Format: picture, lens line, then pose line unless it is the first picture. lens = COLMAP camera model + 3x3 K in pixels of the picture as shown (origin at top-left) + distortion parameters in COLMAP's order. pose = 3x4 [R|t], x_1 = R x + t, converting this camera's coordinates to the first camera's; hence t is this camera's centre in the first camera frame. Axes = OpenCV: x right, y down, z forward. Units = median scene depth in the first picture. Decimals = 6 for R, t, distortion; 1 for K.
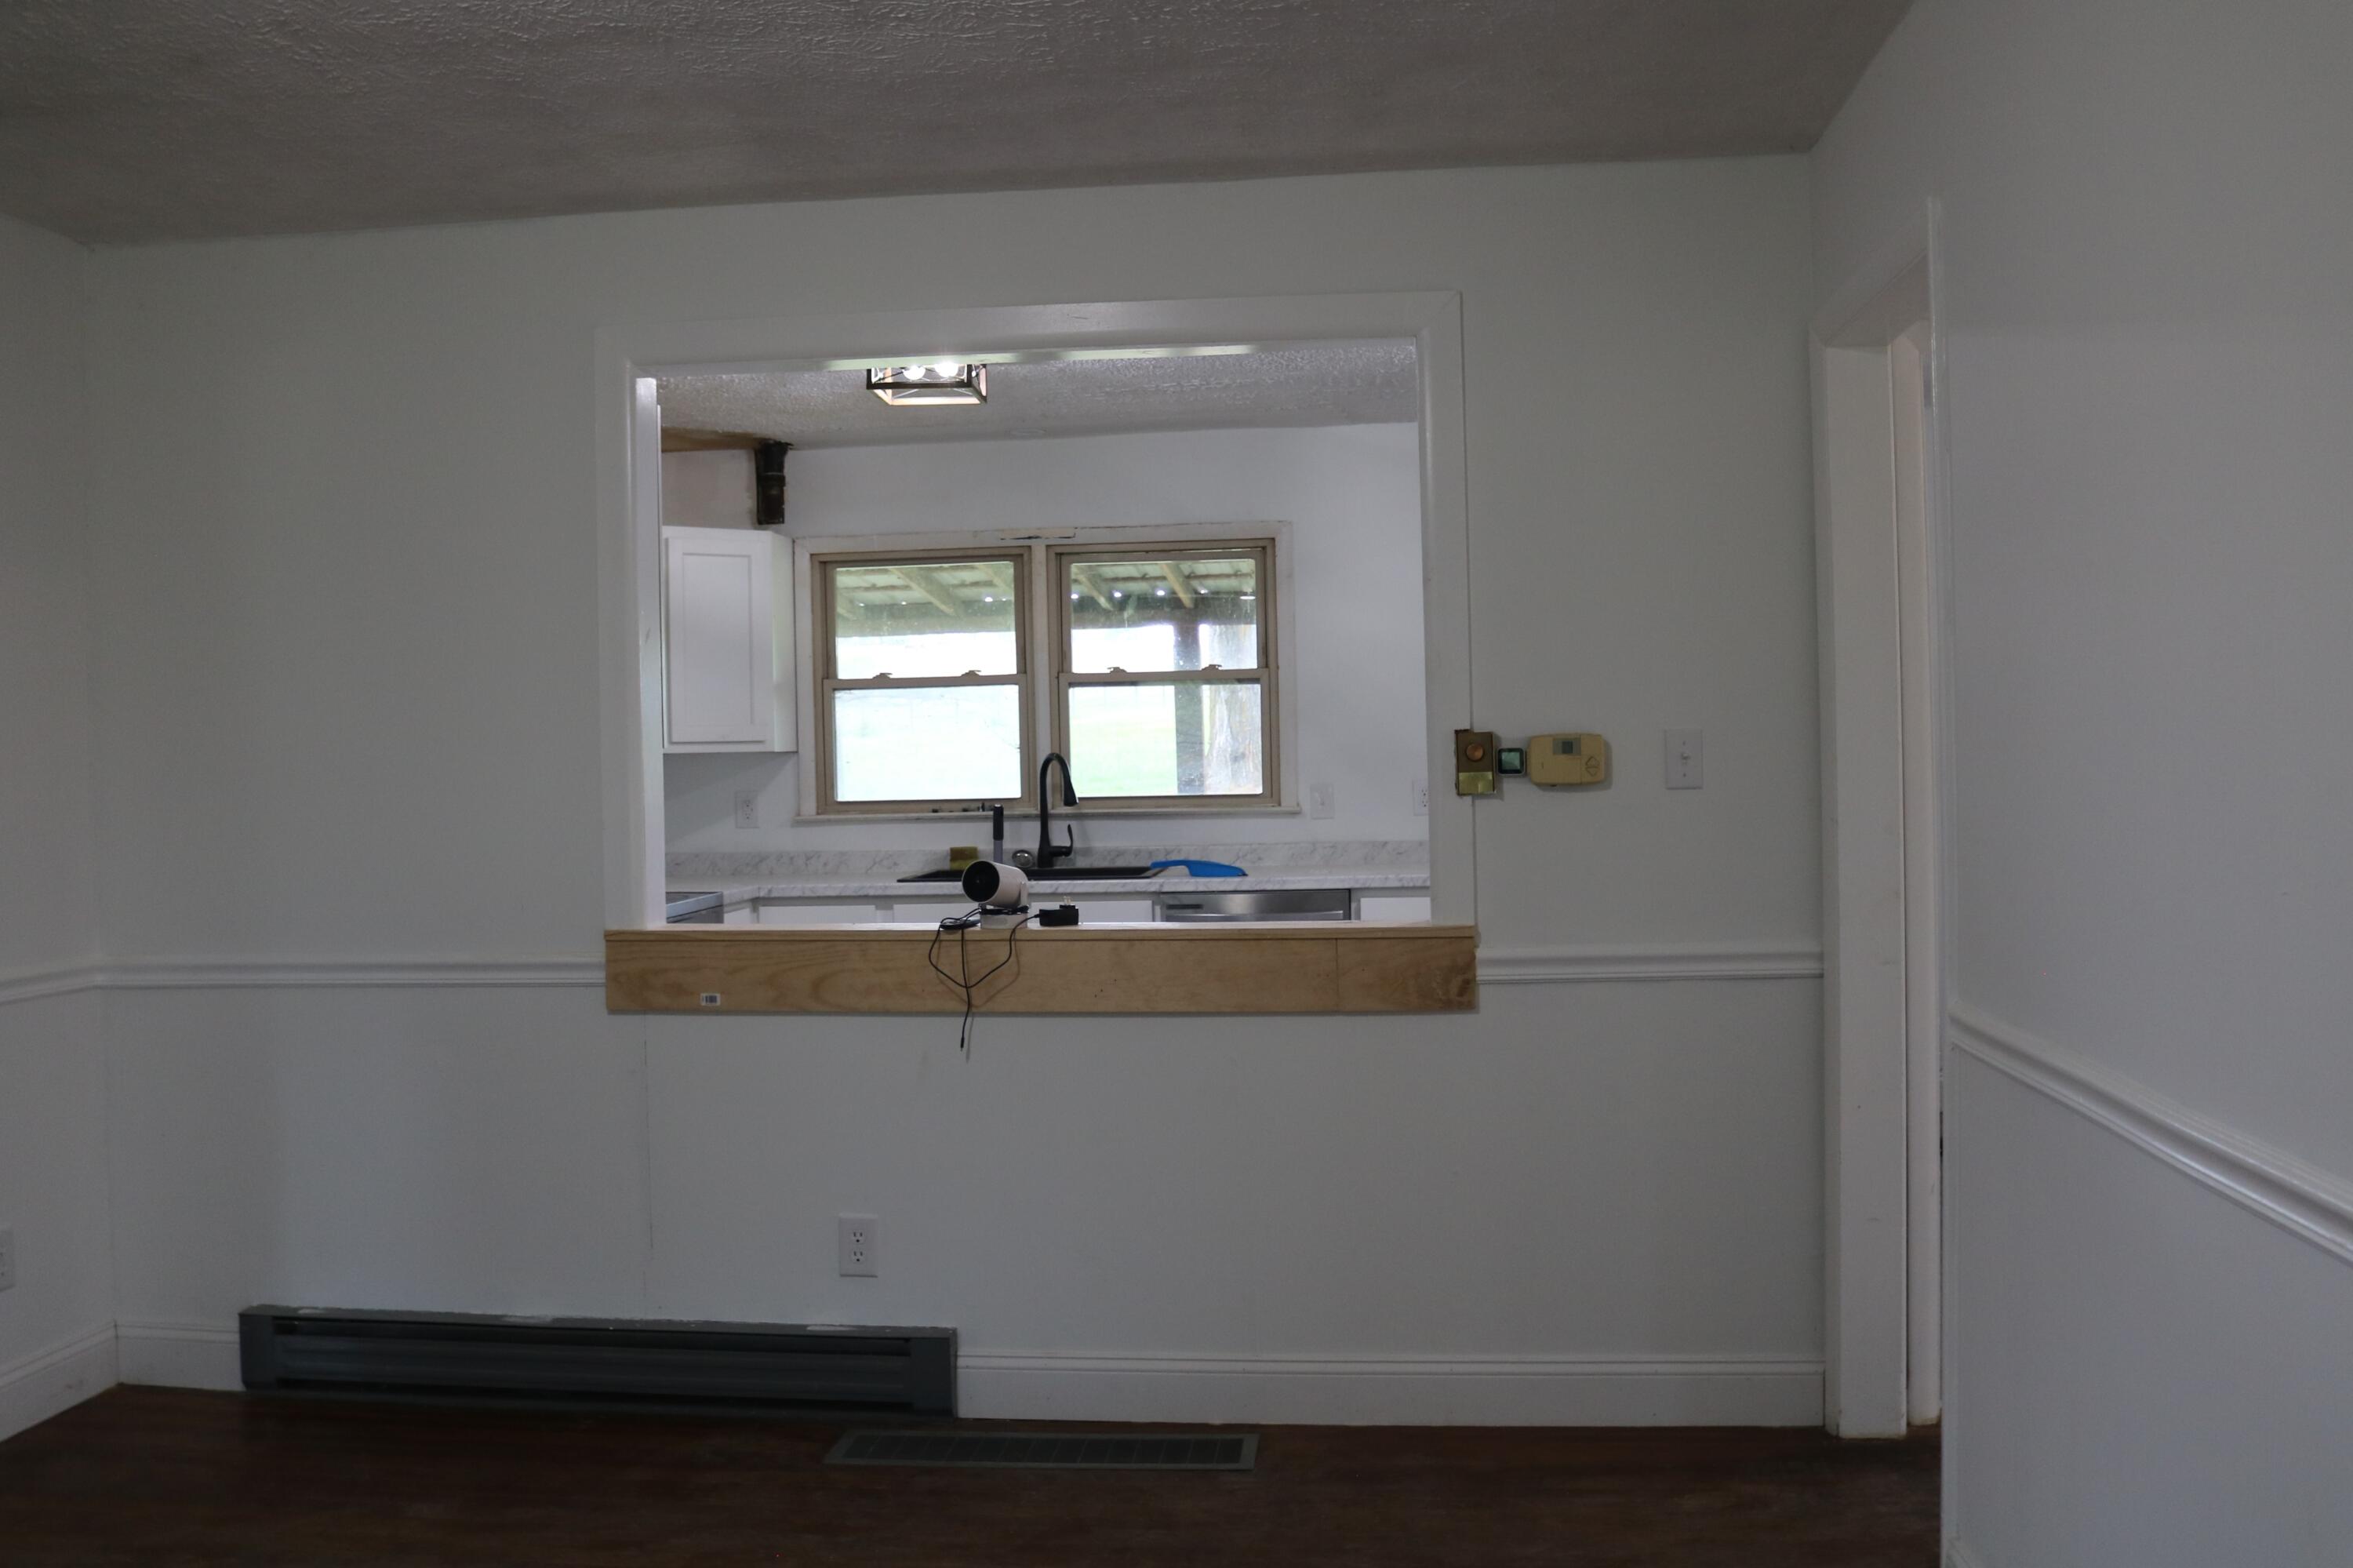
lens RADIAL K [[2025.5, 0, 1176.5], [0, 2025.5, 784.0], [0, 0, 1]] dist [-0.169402, 0.141104]
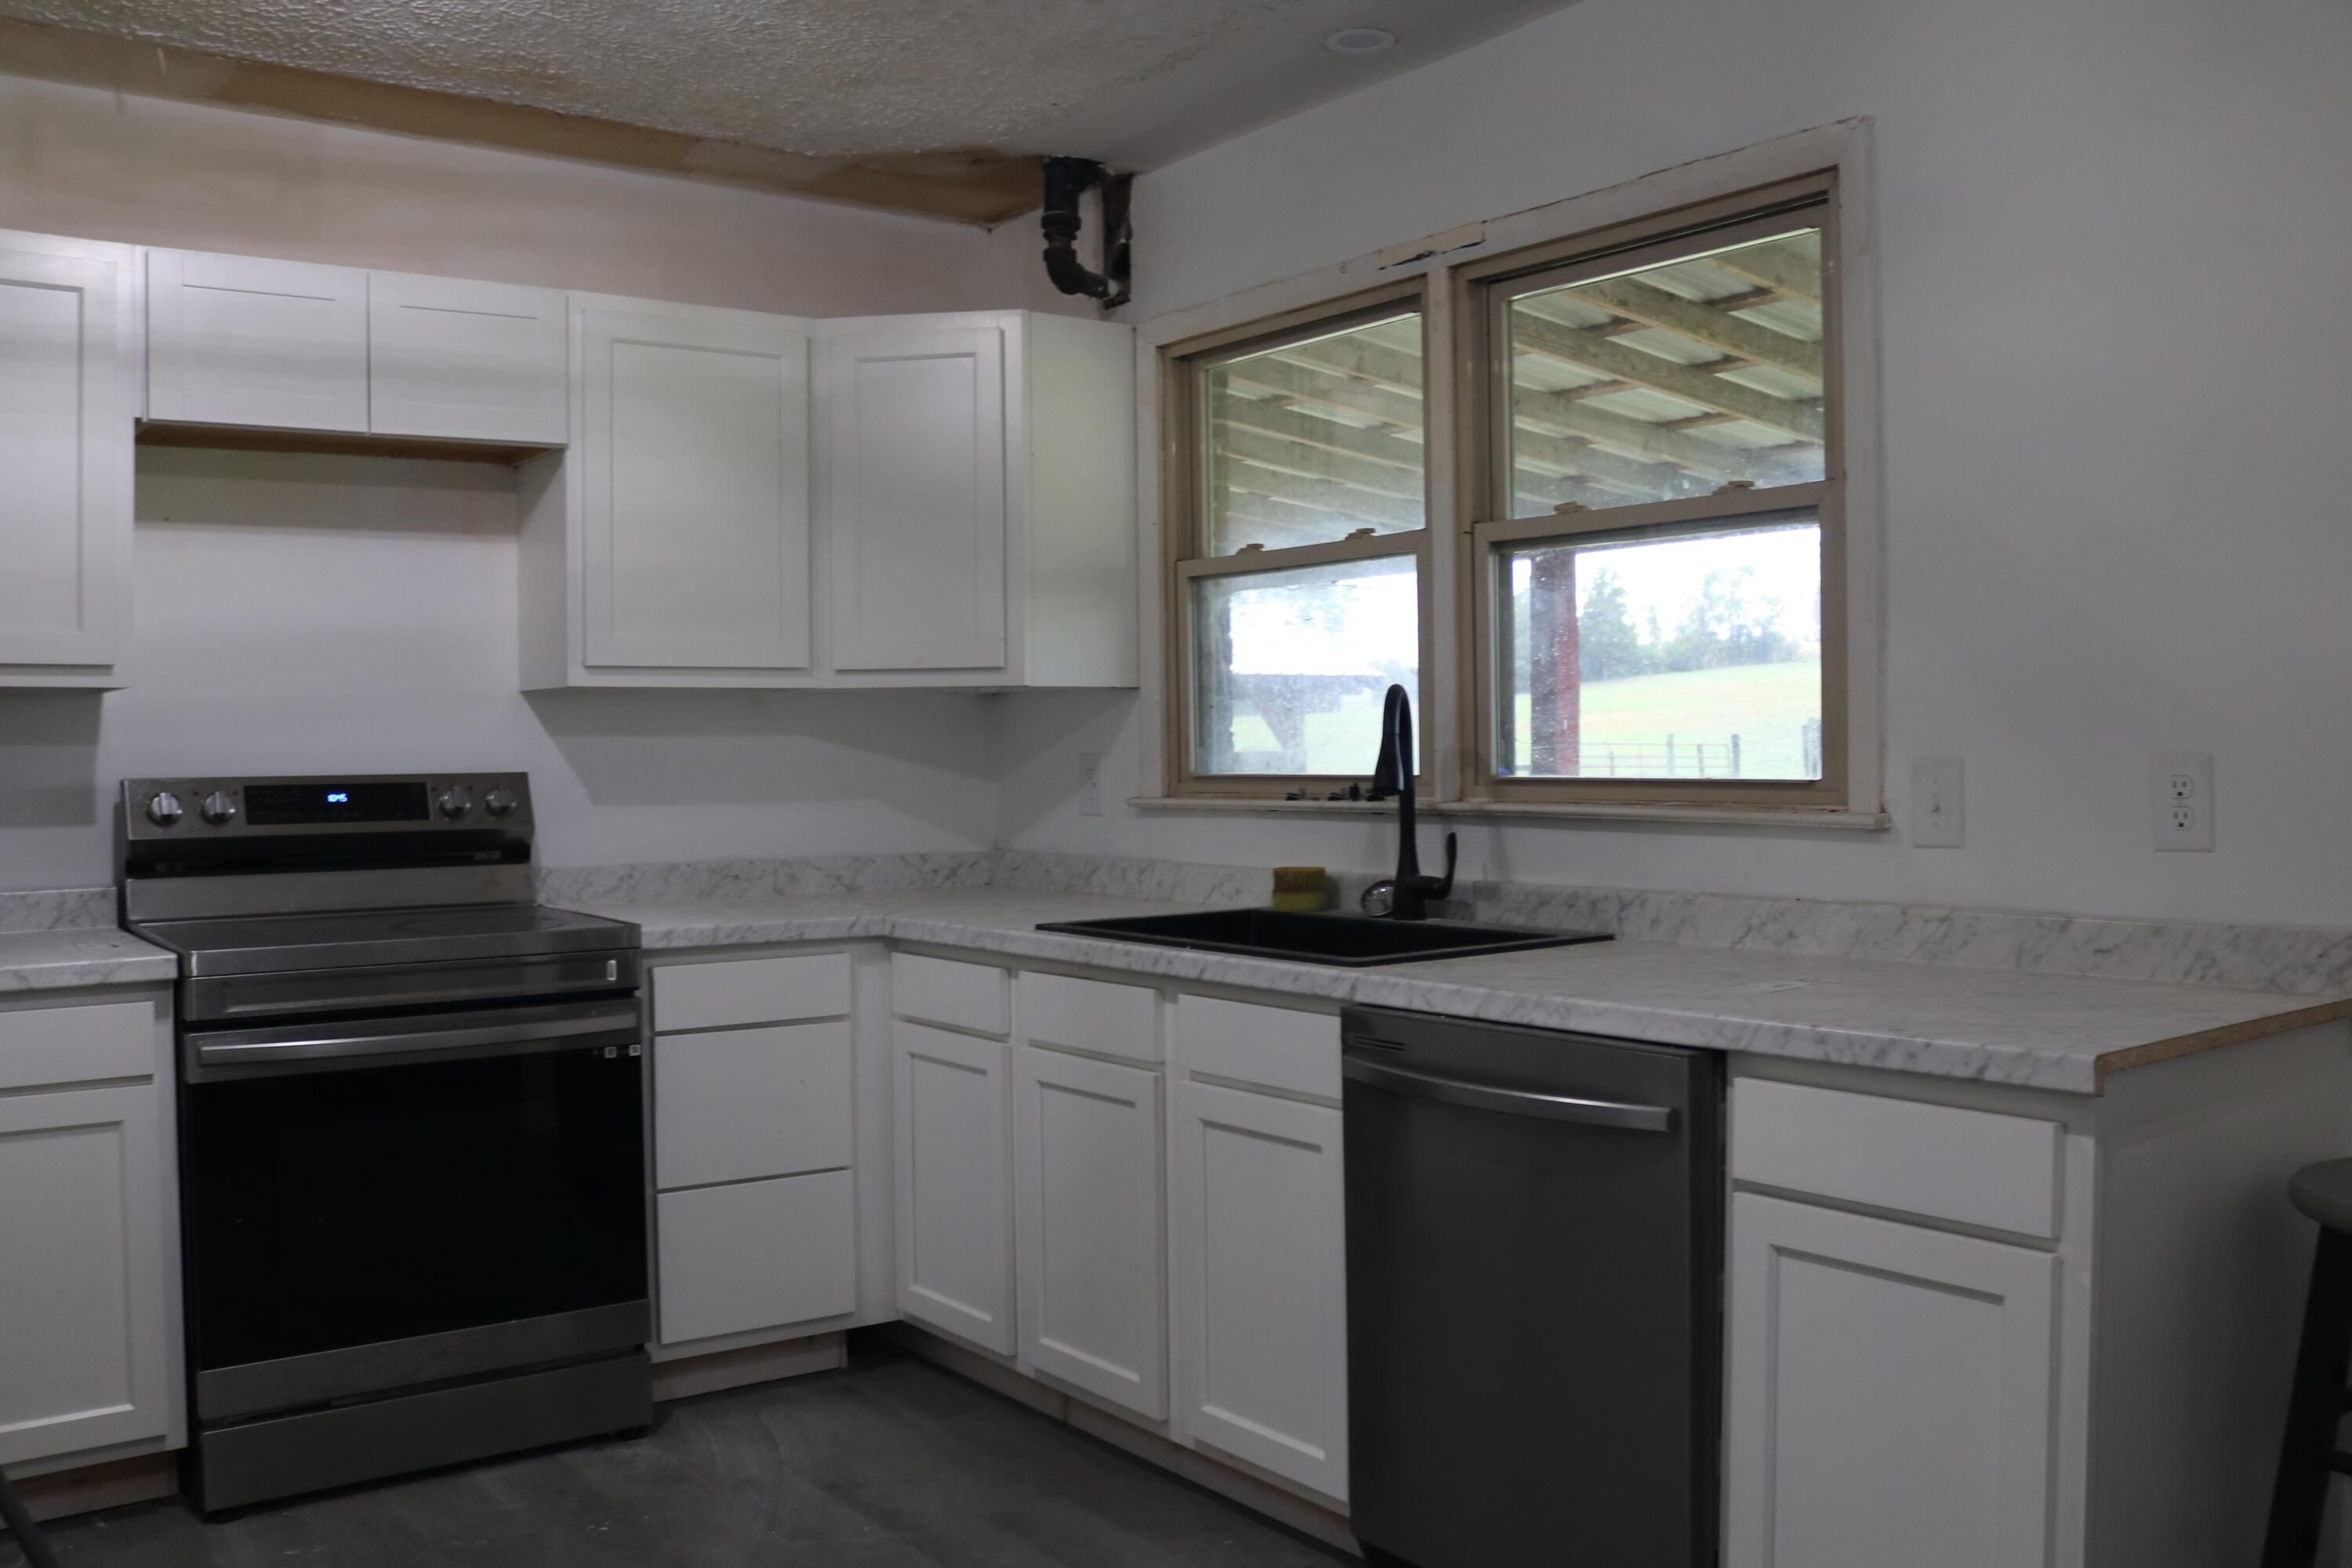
lens RADIAL K [[2024.6, 0, 1176.0], [0, 2024.6, 784.0], [0, 0, 1]] dist [-0.169402, 0.141104]
pose [[0.675276, 0.027275, -0.737061, 0.255523], [-0.014471, 0.999614, 0.023732, -0.002302], [0.737424, -0.005360, 0.675409, 0.621577]]
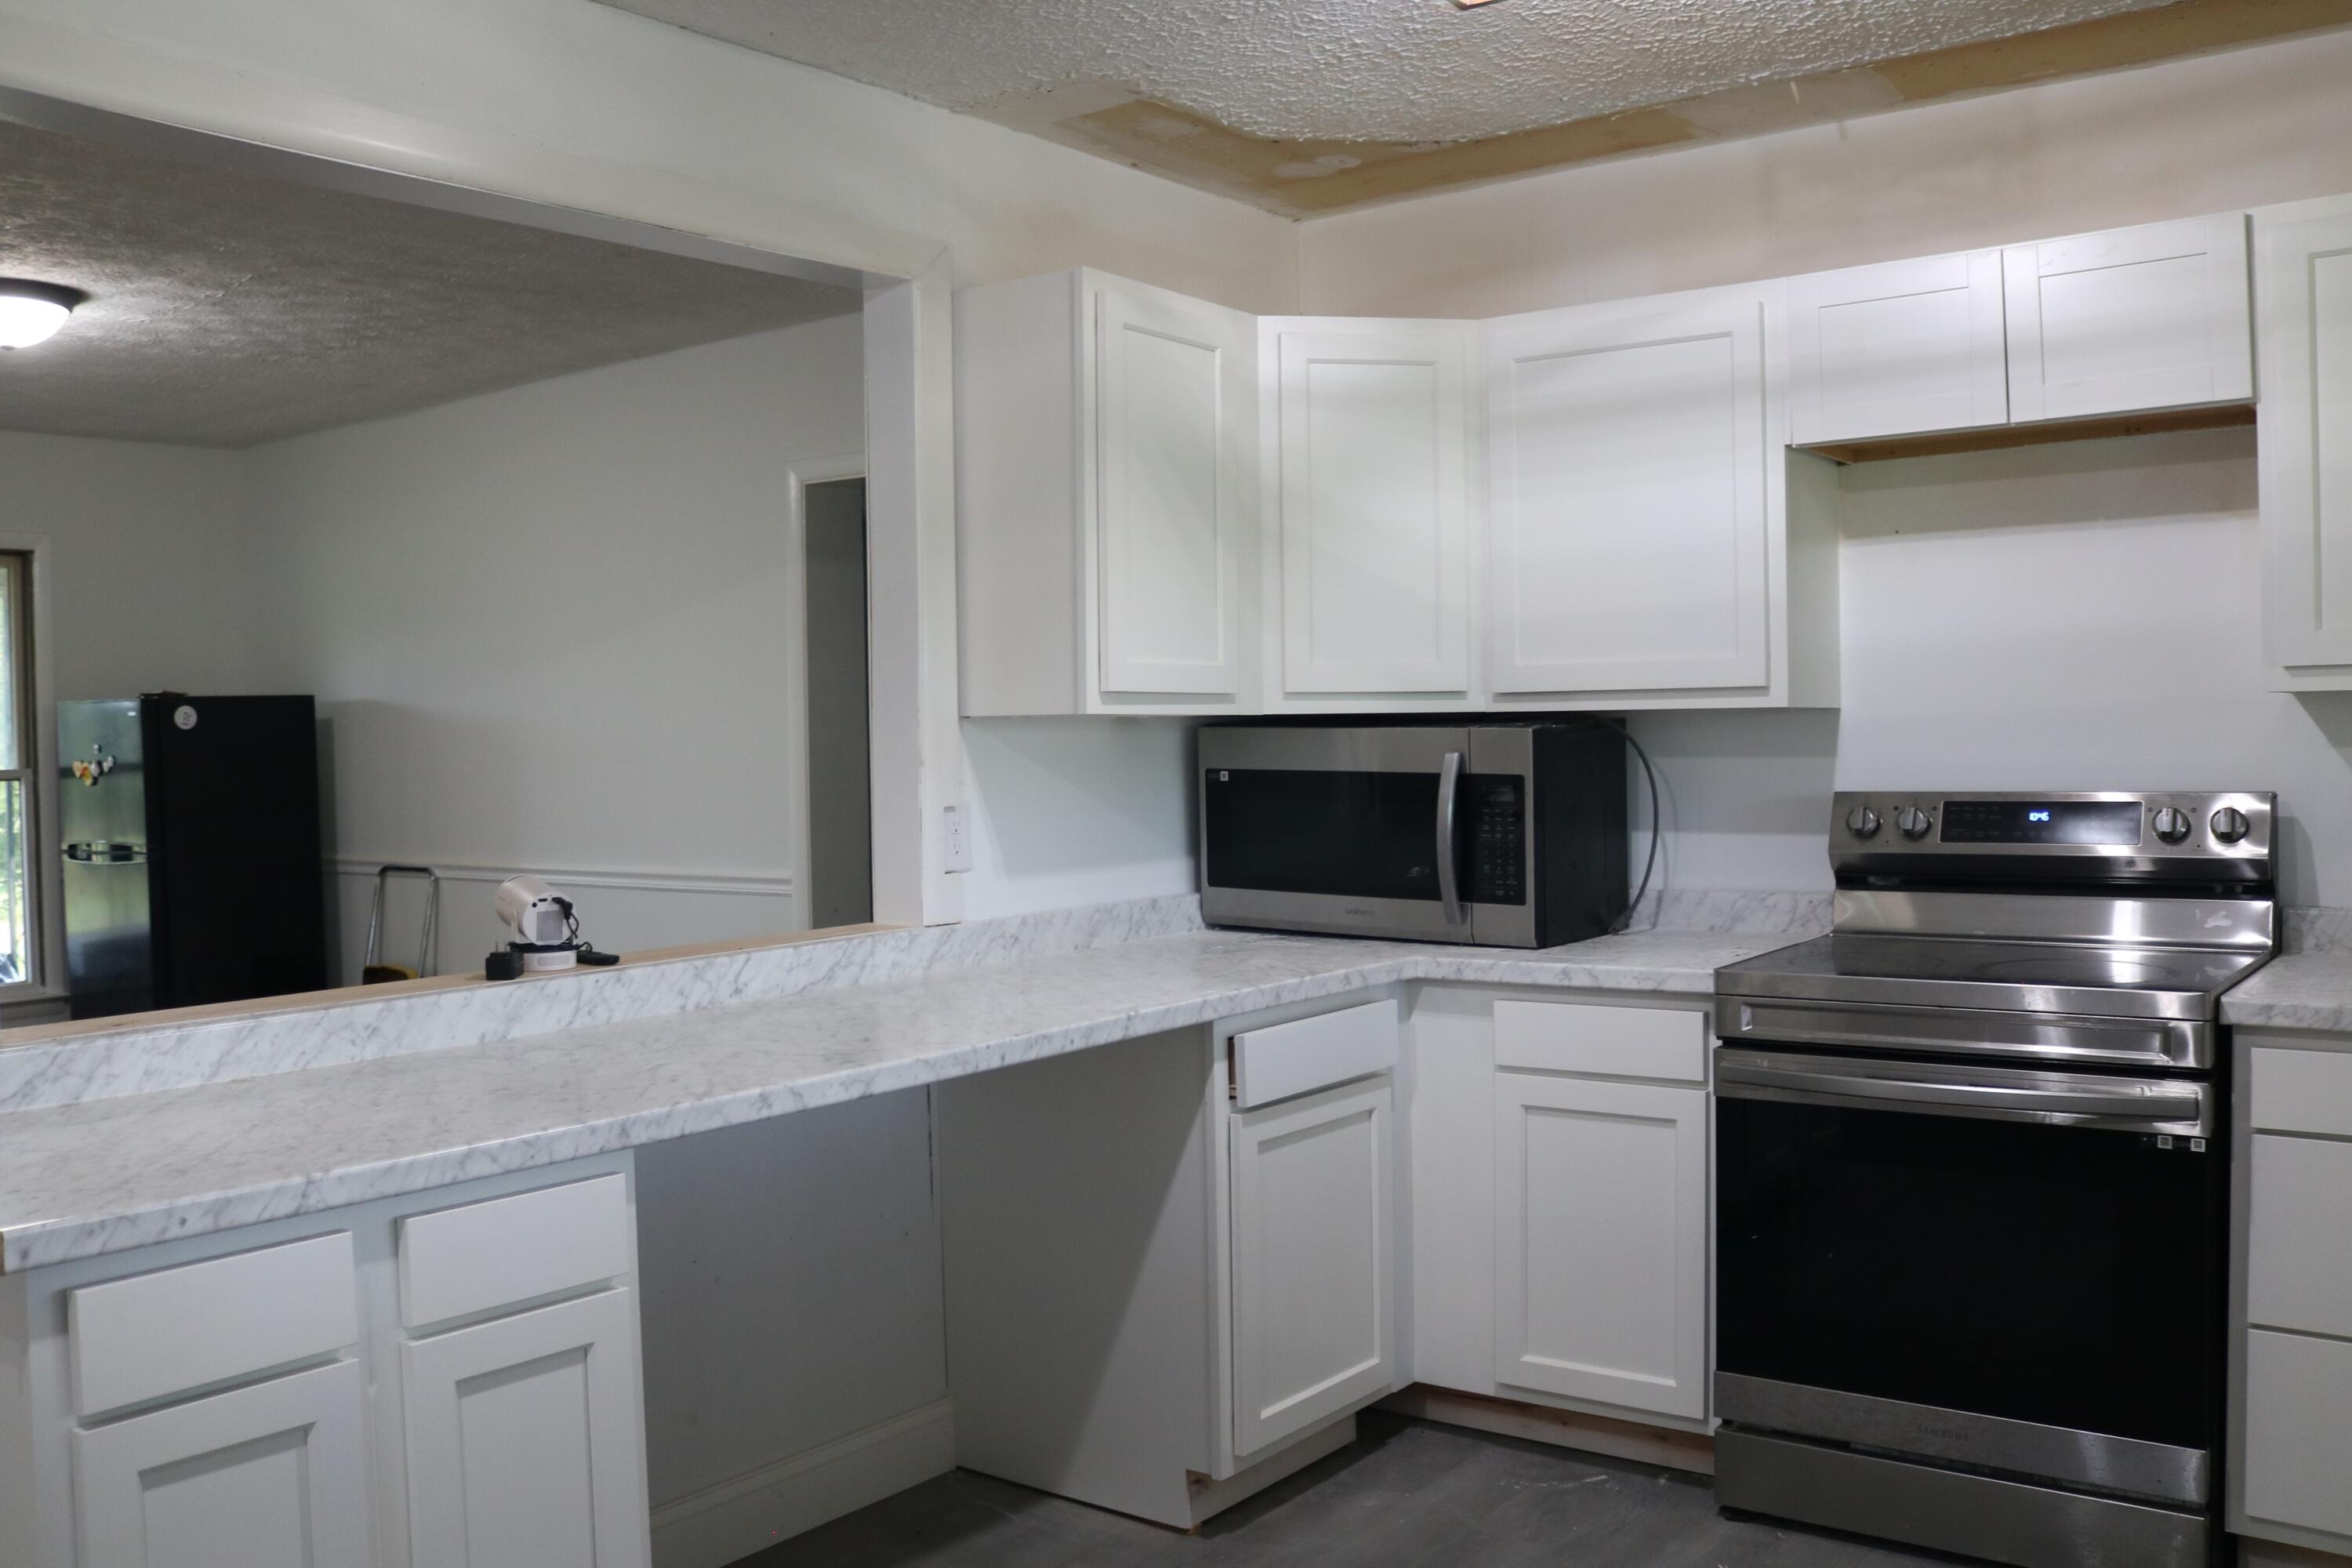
lens RADIAL K [[2024.6, 0, 1176.0], [0, 2024.6, 784.0], [0, 0, 1]] dist [-0.169402, 0.141104]
pose [[-0.526359, 0.052685, -0.848629, 0.242124], [0.019136, 0.998560, 0.050124, -0.018709], [0.850047, 0.010143, -0.526609, 0.876292]]
